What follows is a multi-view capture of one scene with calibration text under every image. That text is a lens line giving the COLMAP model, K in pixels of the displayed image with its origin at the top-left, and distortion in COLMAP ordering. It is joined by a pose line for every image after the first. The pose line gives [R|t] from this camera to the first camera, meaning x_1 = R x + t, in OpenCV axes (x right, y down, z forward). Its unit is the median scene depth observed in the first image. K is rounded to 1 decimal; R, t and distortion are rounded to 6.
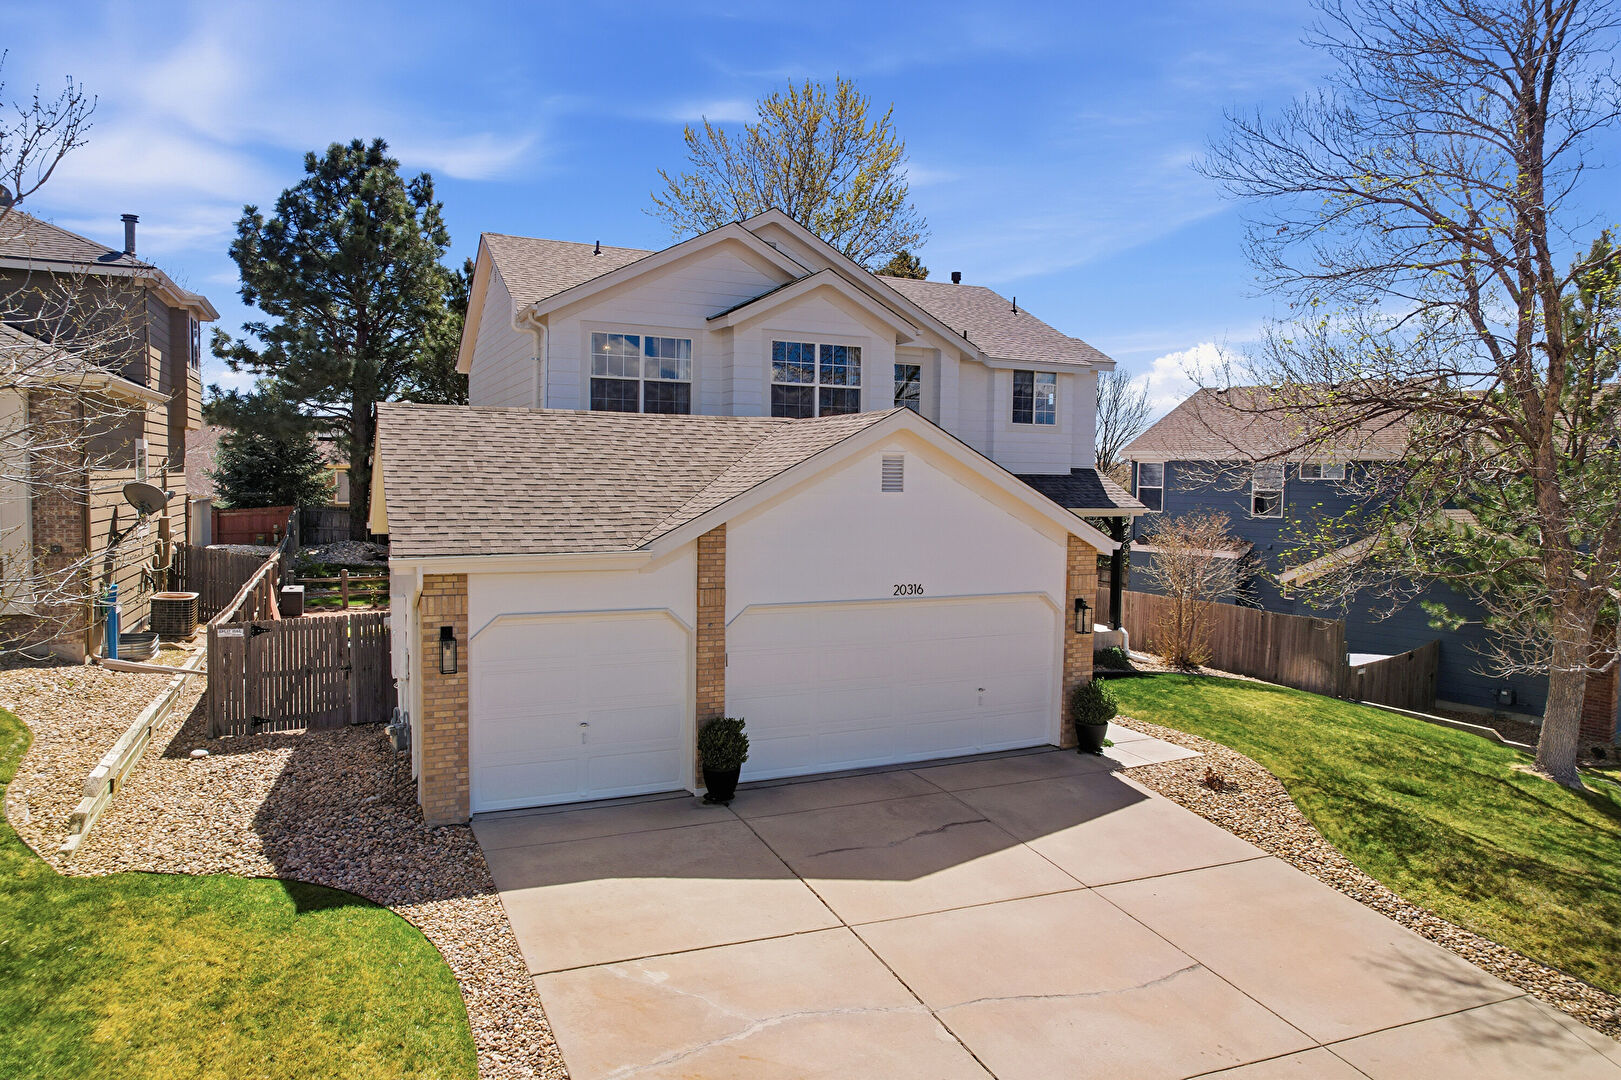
lens RADIAL K [[1014.4, 0, 802.1], [0, 1014.4, 531.0], [0, 0, 1]] dist [-0.051645, 0.038140]
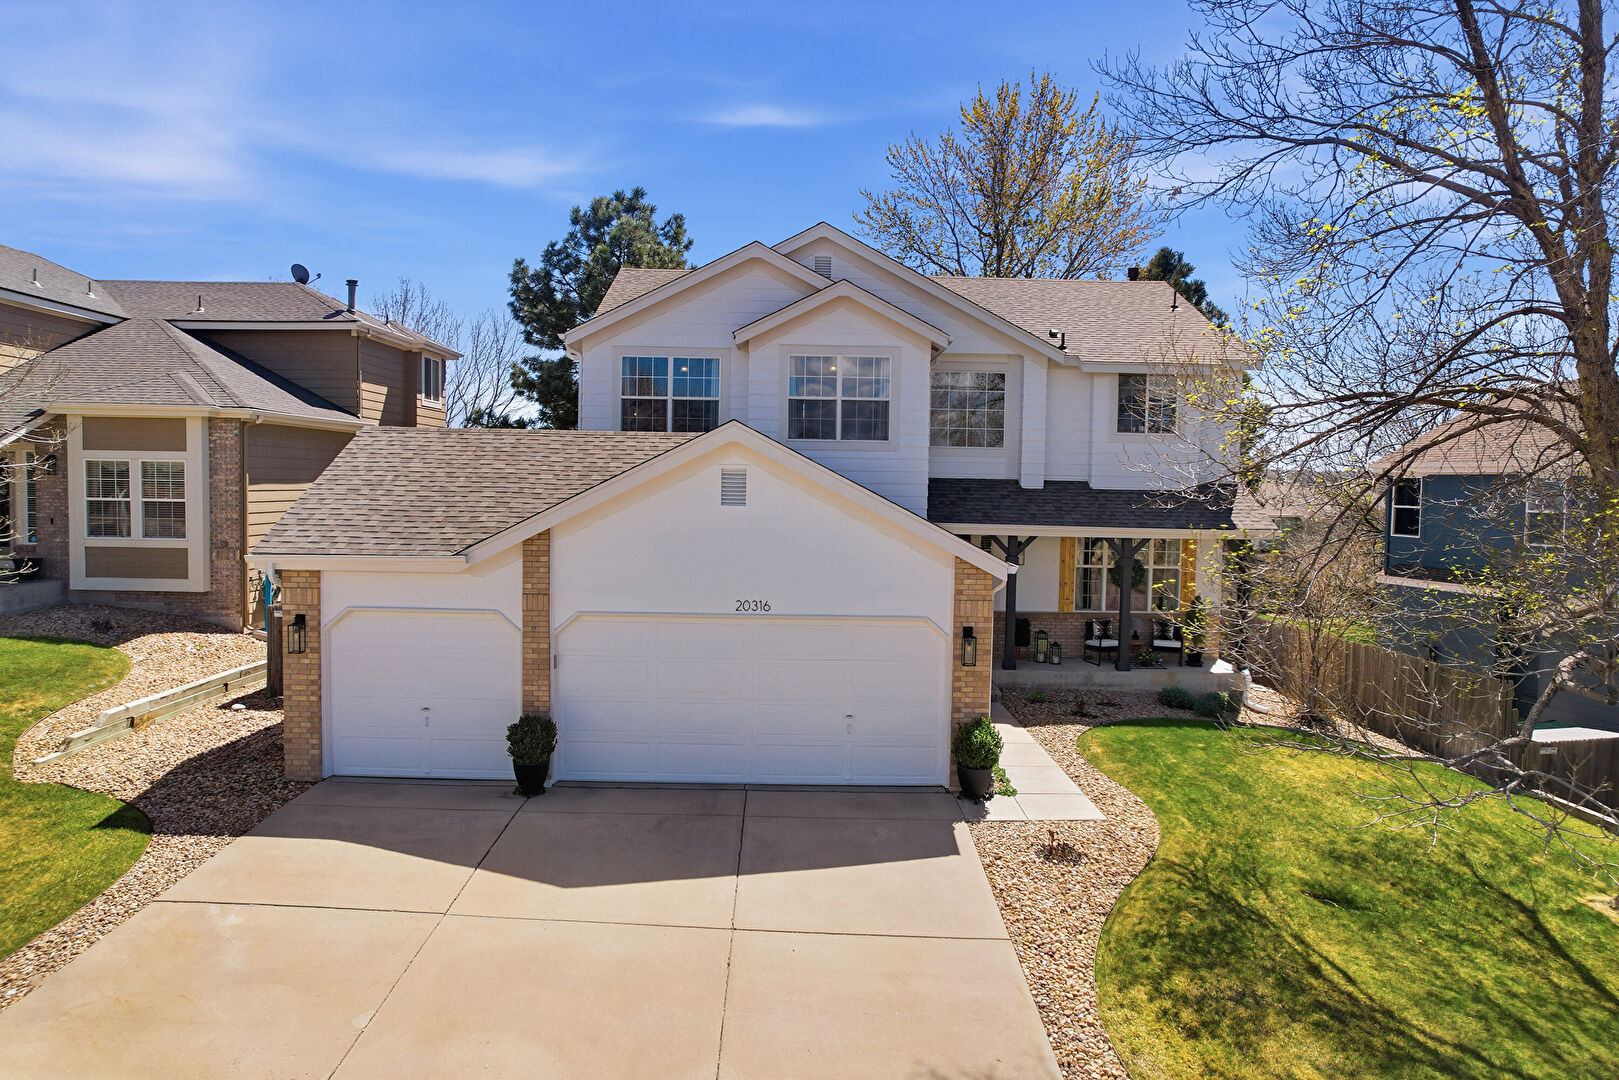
lens RADIAL K [[1013.2, 0, 805.9], [0, 1013.2, 542.6], [0, 0, 1]] dist [-0.051645, 0.038140]
pose [[0.914530, 0.024615, -0.403769, 0.554776], [-0.026393, 0.999651, 0.001162, -0.005729], [0.403656, 0.009595, 0.914860, 0.130628]]
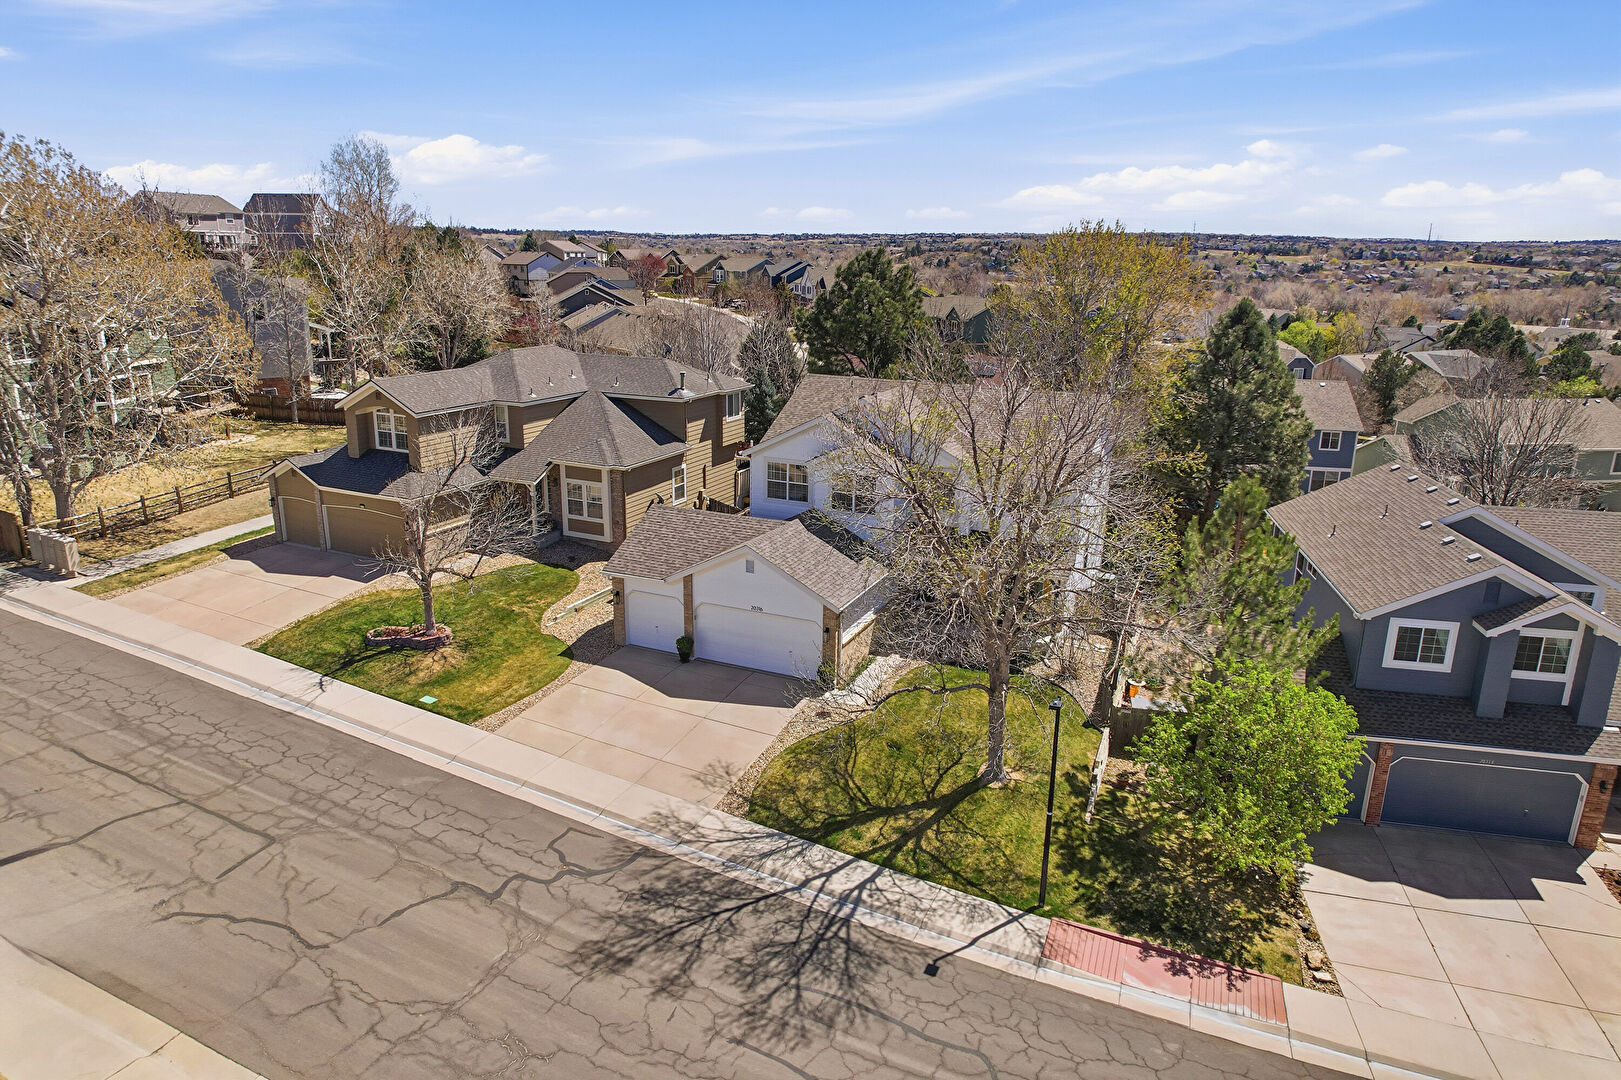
lens RADIAL K [[1014.4, 0, 805.6], [0, 1014.4, 538.5], [0, 0, 1]] dist [-0.051645, 0.038140]
pose [[0.651991, 0.195797, -0.732510, 2.150867], [-0.048830, 0.974921, 0.217129, -0.722403], [0.756653, -0.105798, 0.645200, -0.618672]]
